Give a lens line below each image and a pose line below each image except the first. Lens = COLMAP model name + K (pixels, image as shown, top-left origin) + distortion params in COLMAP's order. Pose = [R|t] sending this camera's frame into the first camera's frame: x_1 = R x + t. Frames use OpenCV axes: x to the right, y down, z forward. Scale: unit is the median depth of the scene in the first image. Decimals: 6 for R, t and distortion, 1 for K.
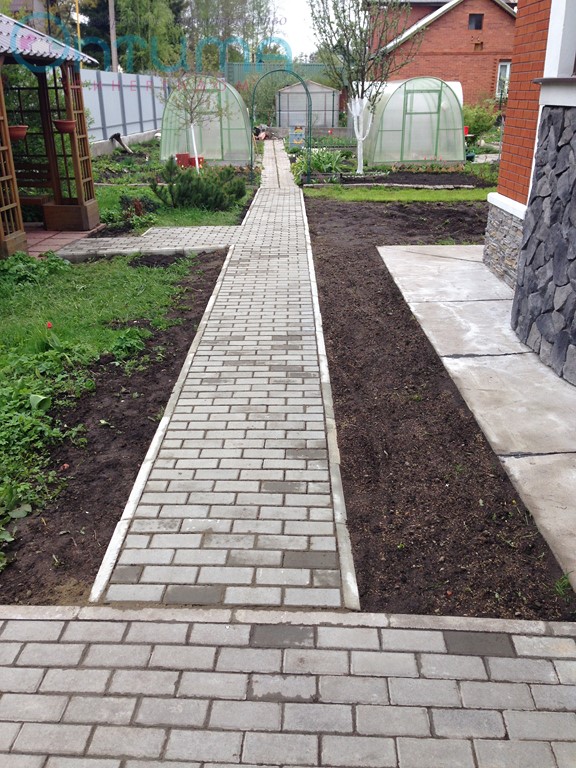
lens RADIAL K [[696.6, 0, 288.0], [0, 696.6, 384.0], [0, 0, 1]] dist [0.117249, -0.170144]
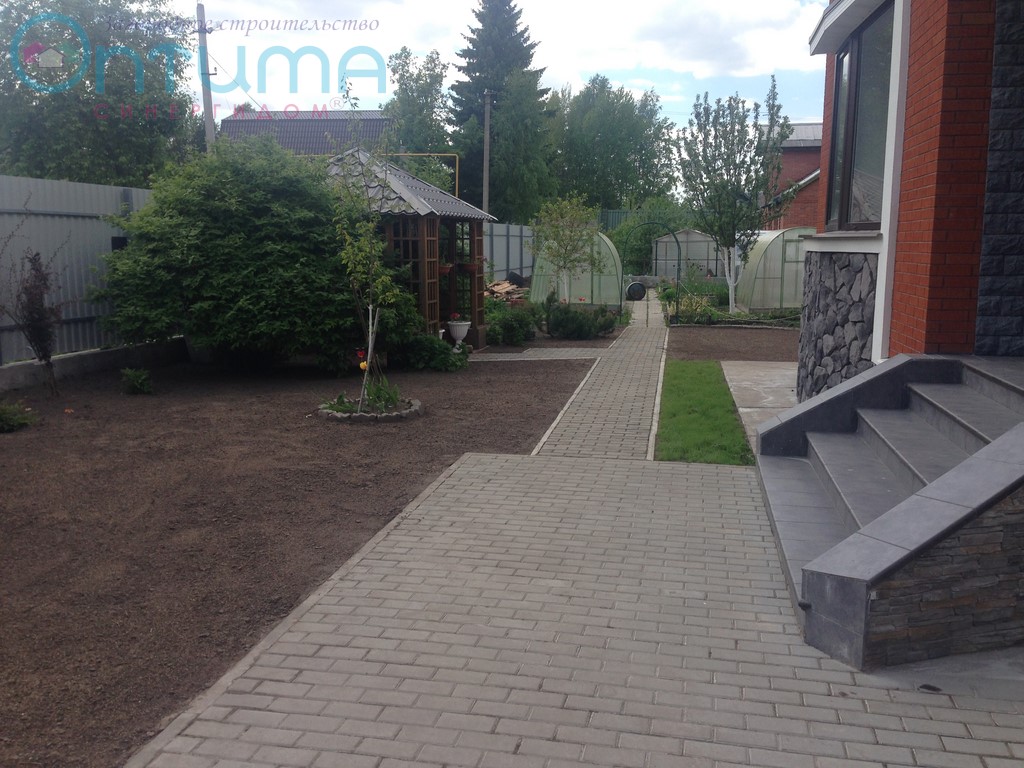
lens RADIAL K [[928.8, 0, 511.7], [0, 928.8, 376.9], [0, 0, 1]] dist [0.117249, -0.170144]
pose [[0.985351, 0.027904, -0.168238, 0.045894], [-0.068061, 0.968896, -0.237924, 0.235065], [0.156366, 0.245890, 0.956602, -0.575247]]
